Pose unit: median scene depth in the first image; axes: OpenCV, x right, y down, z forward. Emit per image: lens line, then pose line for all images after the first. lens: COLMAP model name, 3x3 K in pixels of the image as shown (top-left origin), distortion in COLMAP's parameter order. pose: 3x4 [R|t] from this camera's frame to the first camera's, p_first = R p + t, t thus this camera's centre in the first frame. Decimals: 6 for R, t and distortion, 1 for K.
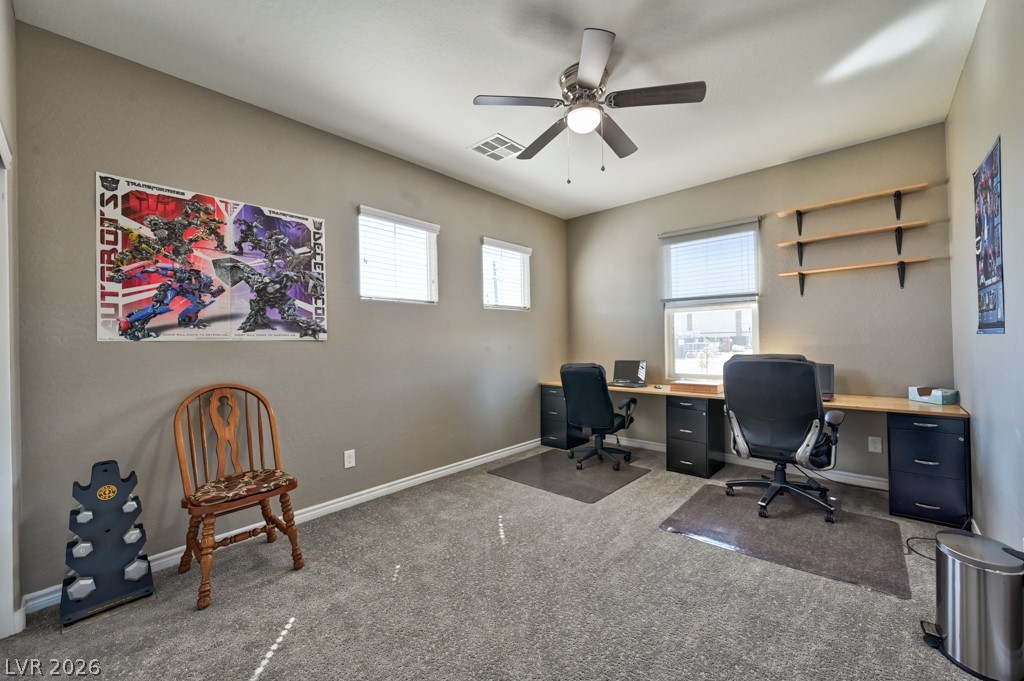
lens RADIAL K [[404.5, 0, 516.9], [0, 404.5, 340.9], [0, 0, 1]] dist [0.001703, 0.000494]
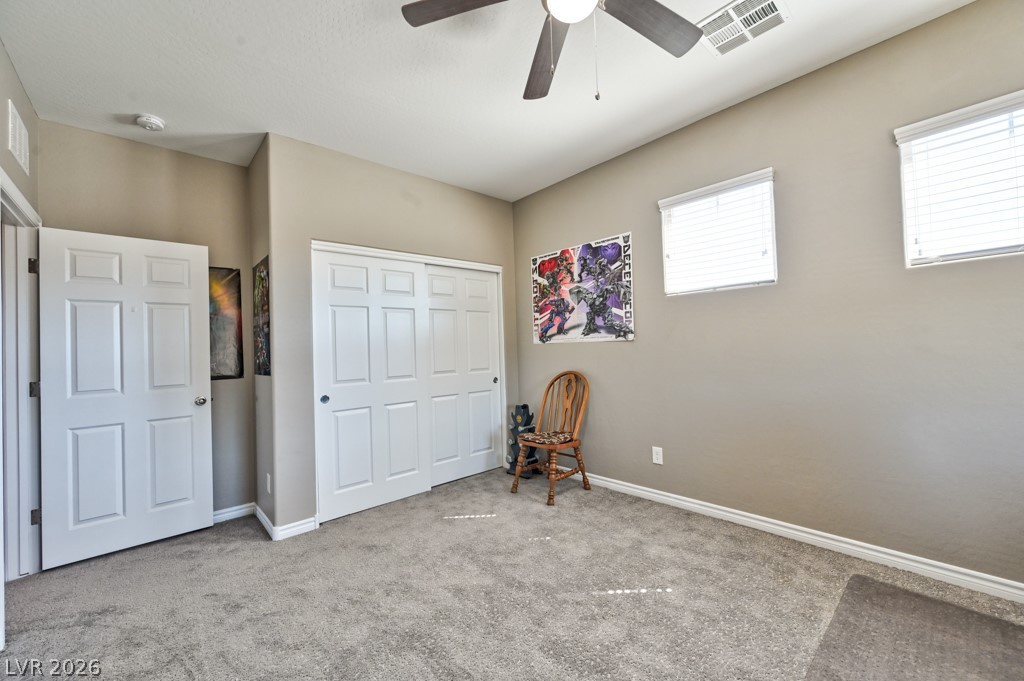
lens RADIAL K [[404.5, 0, 515.4], [0, 404.5, 341.1], [0, 0, 1]] dist [0.001703, 0.000494]
pose [[-0.093354, 0.005629, -0.995617, 0.740975], [0.039209, 0.999229, 0.001973, -0.015490], [0.994861, -0.038853, -0.093503, 0.872564]]
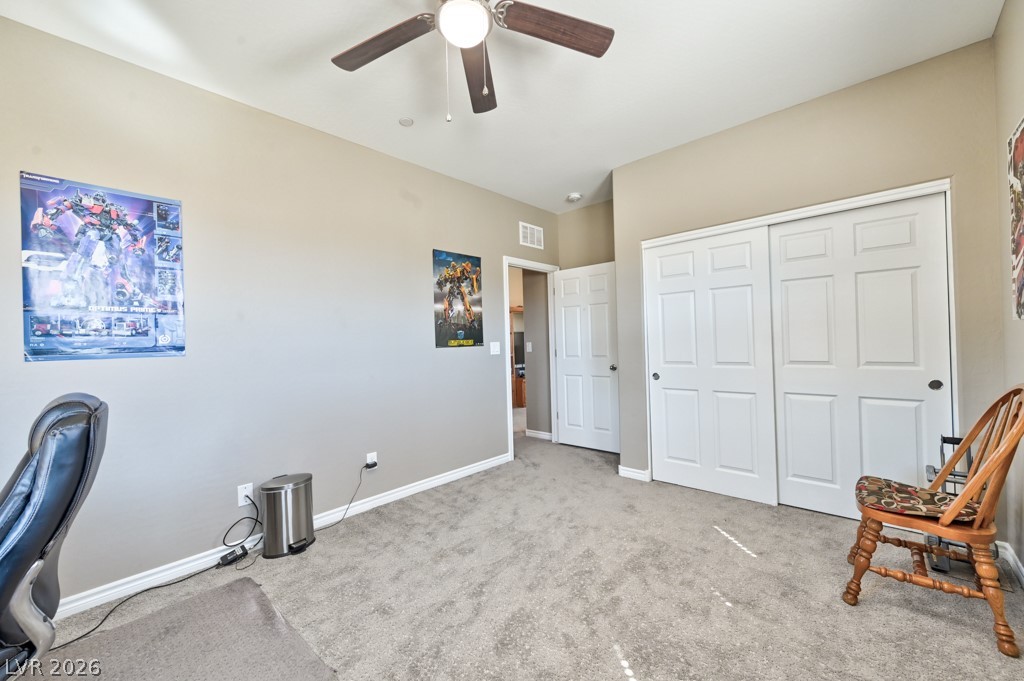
lens RADIAL K [[404.5, 0, 517.7], [0, 404.5, 340.8], [0, 0, 1]] dist [0.001703, 0.000494]
pose [[-0.998681, 0.051123, 0.004762, 0.091102], [0.051103, 0.998685, -0.004210, -0.004787], [-0.004971, -0.003961, -0.999980, 1.552645]]
